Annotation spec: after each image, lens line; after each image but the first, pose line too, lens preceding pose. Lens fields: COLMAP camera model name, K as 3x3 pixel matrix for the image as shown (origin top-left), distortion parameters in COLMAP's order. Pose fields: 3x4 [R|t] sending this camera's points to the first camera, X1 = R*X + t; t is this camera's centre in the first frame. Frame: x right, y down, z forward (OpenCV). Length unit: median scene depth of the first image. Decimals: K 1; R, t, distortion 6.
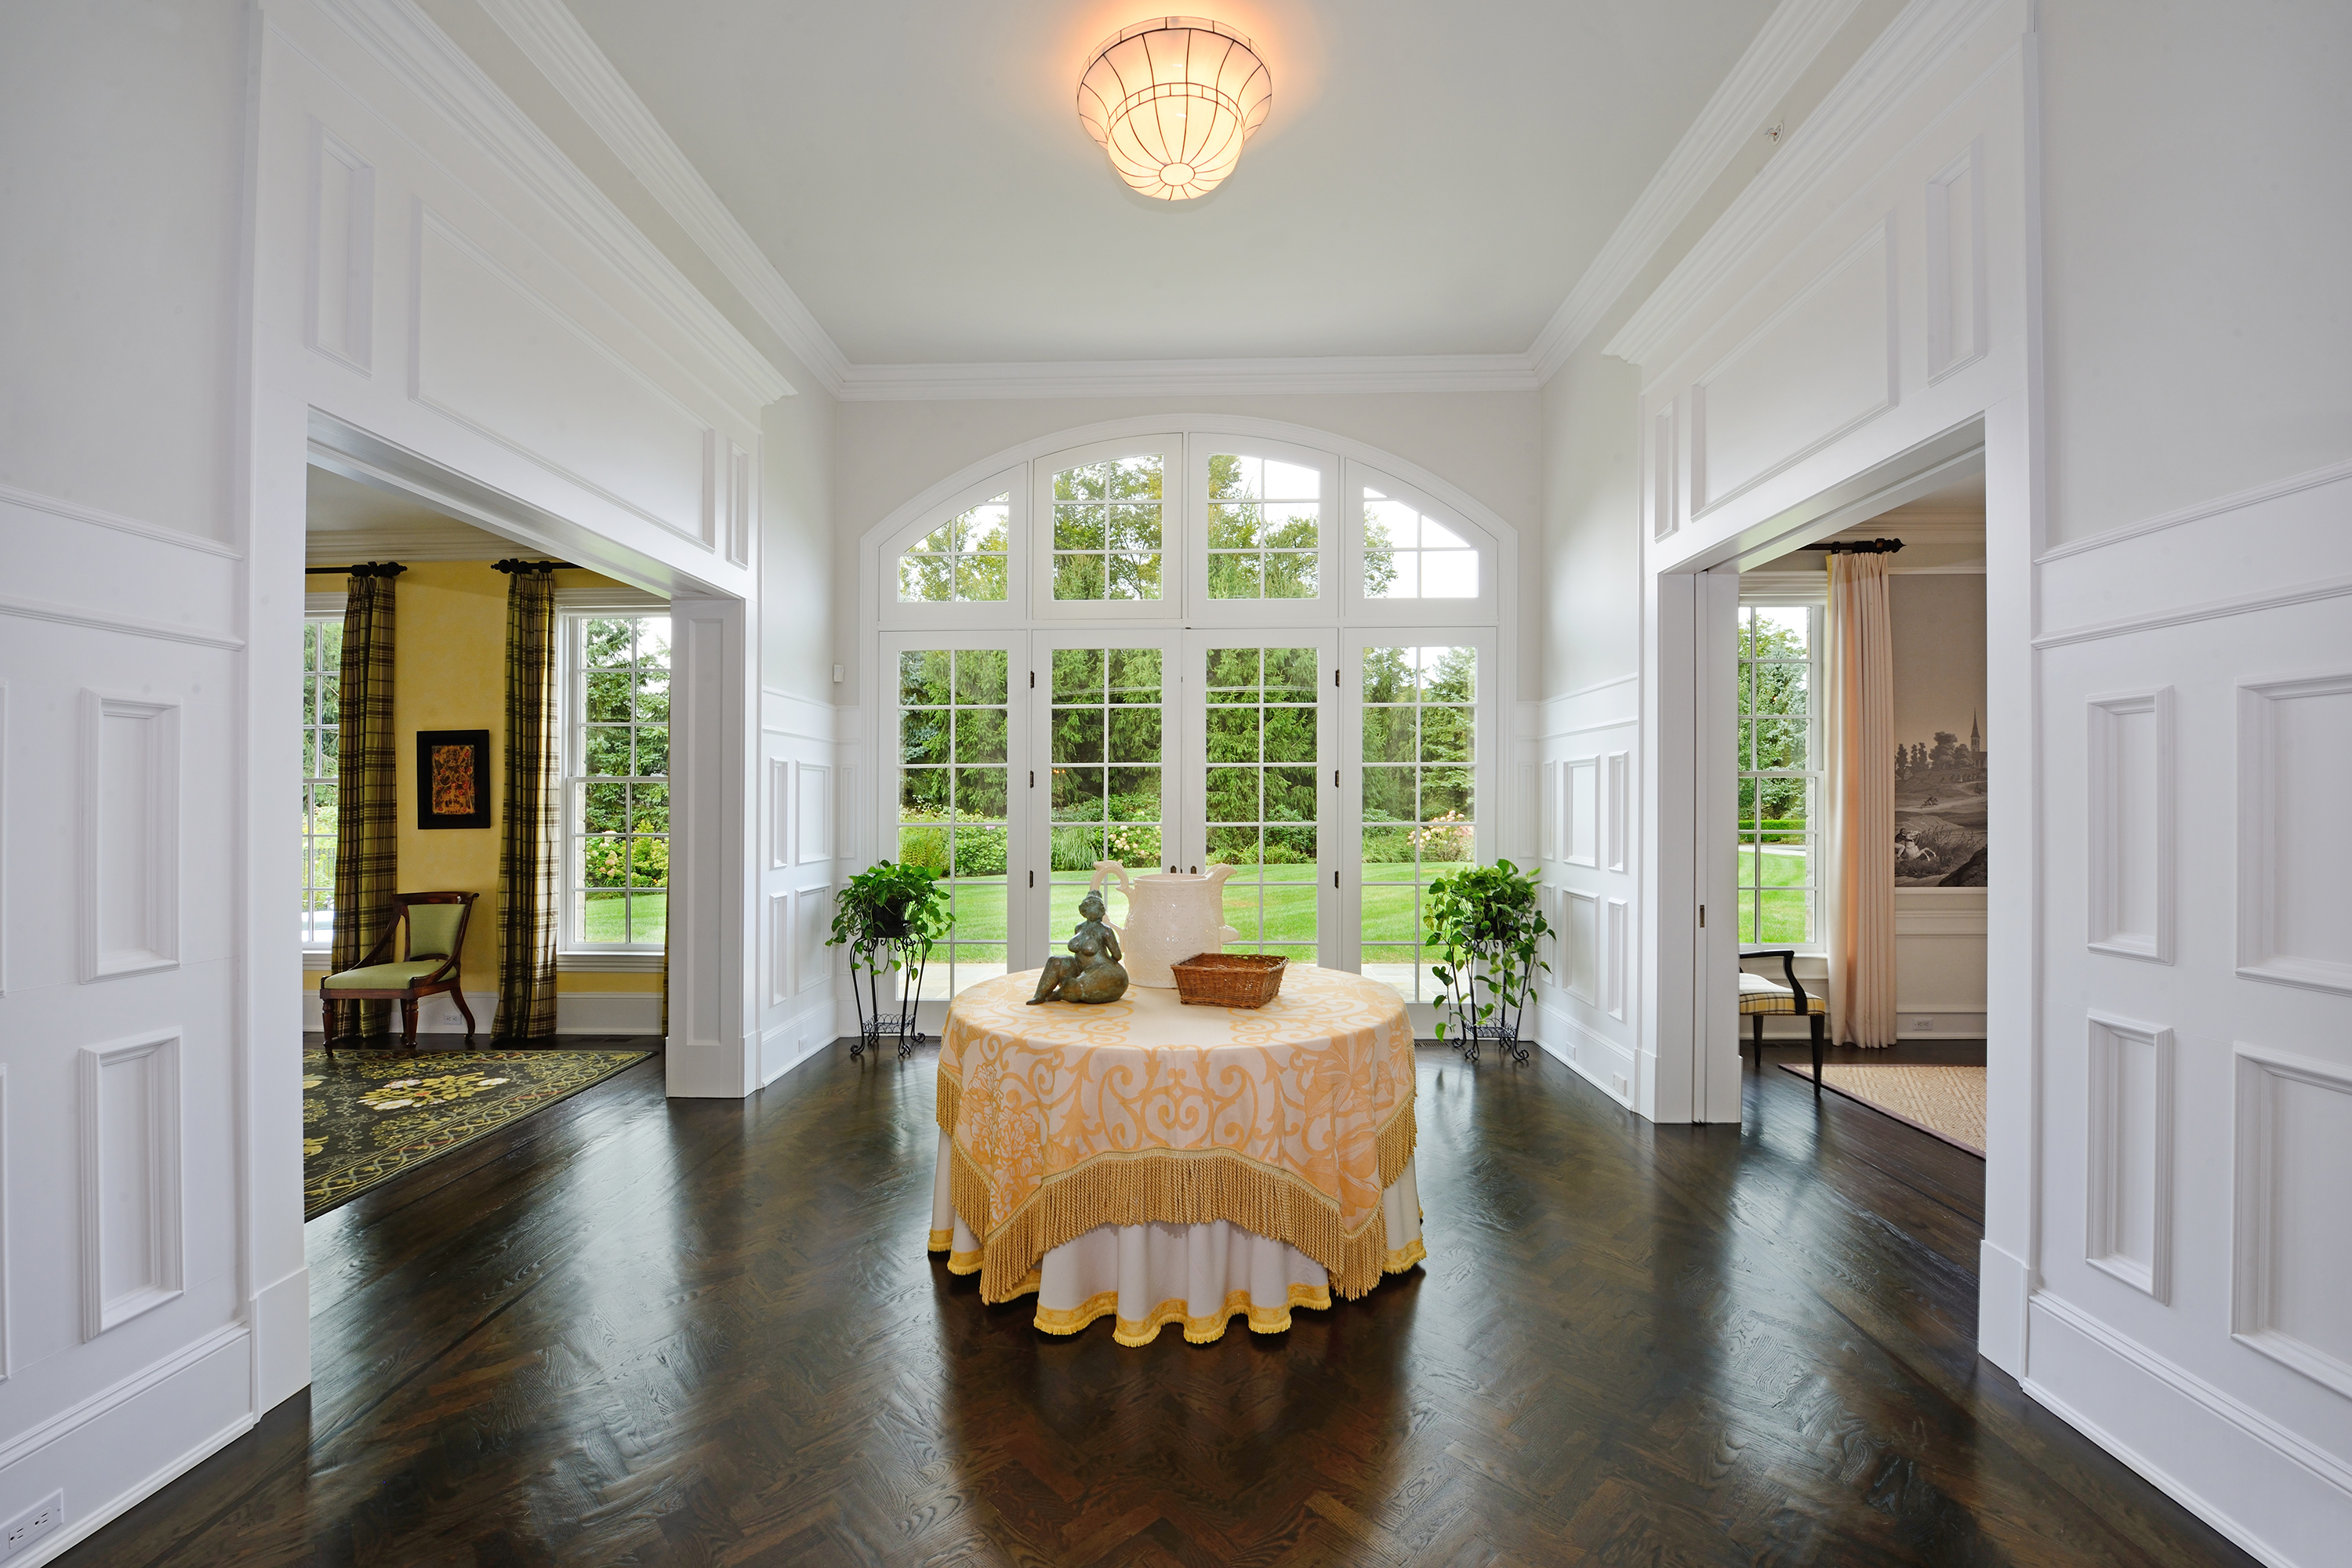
lens RADIAL K [[994.5, 0, 1177.0], [0, 994.5, 804.1], [0, 0, 1]] dist [-0.002253, -0.000144]
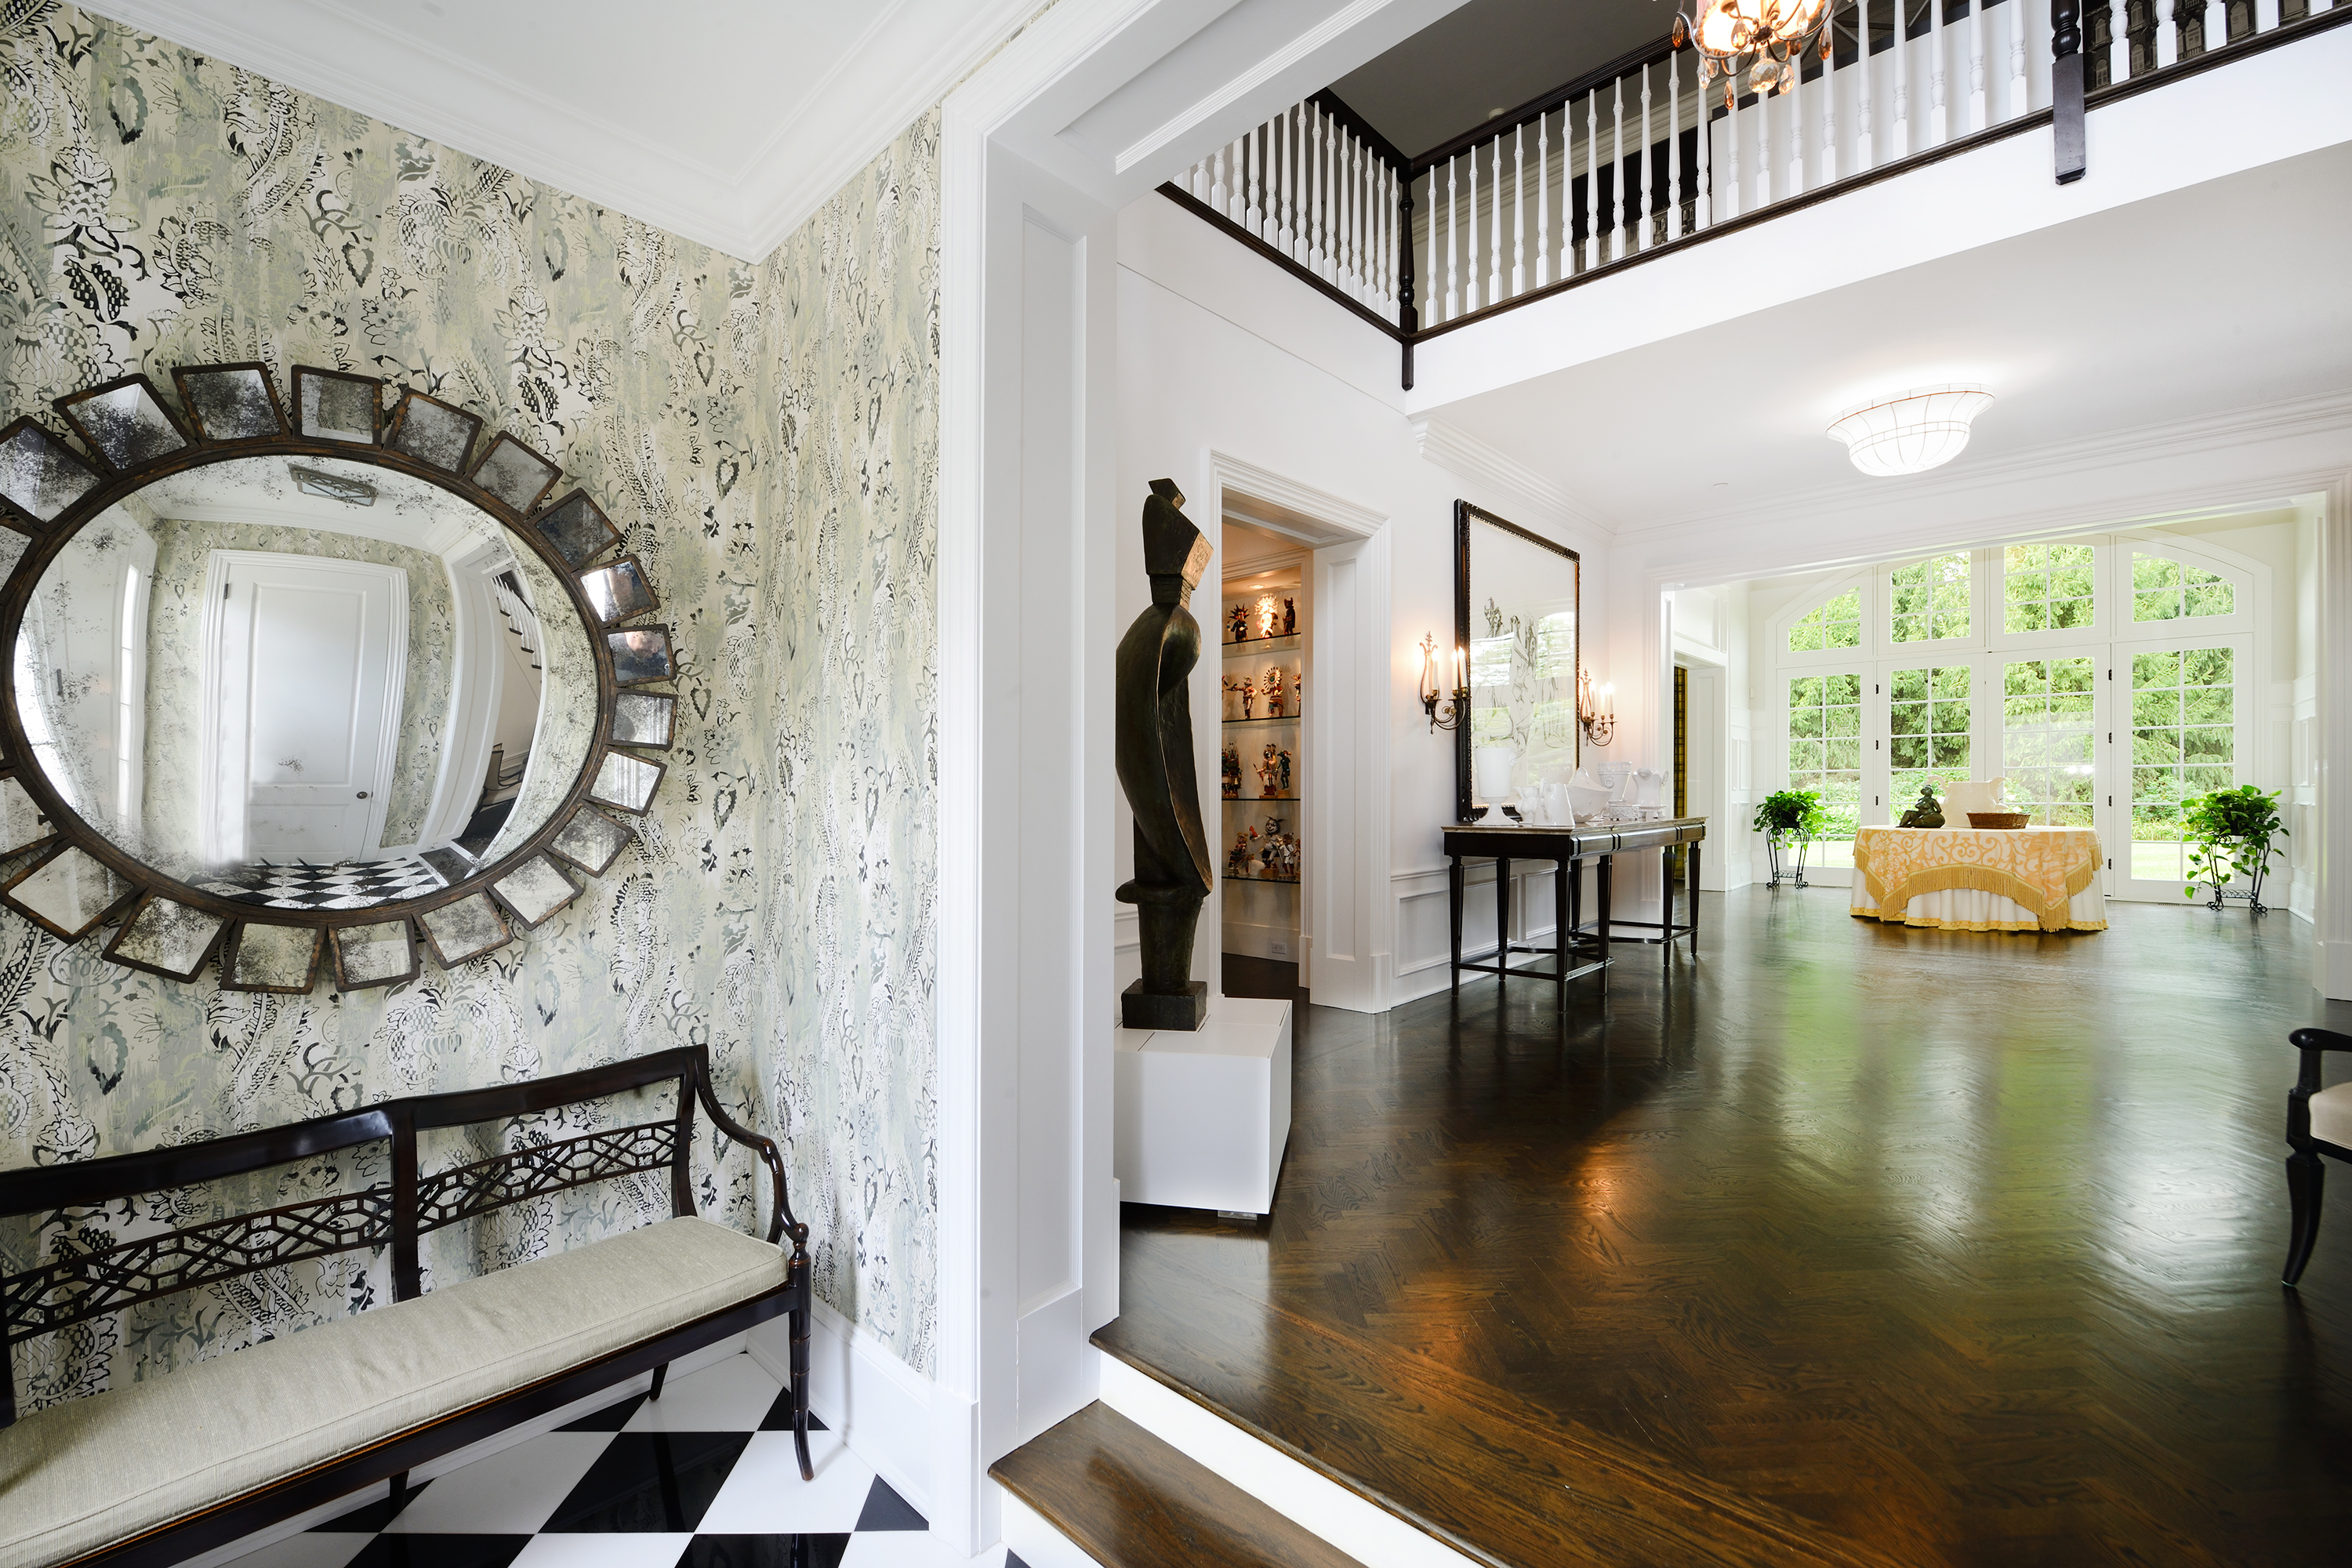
lens RADIAL K [[994.5, 0, 1185.4], [0, 994.5, 787.9], [0, 0, 1]] dist [-0.002253, -0.000144]
pose [[0.761846, -0.004098, -0.647745, 0.110334], [0.005226, 0.999986, -0.000180, 0.085484], [0.647737, -0.003248, 0.761857, -2.076030]]
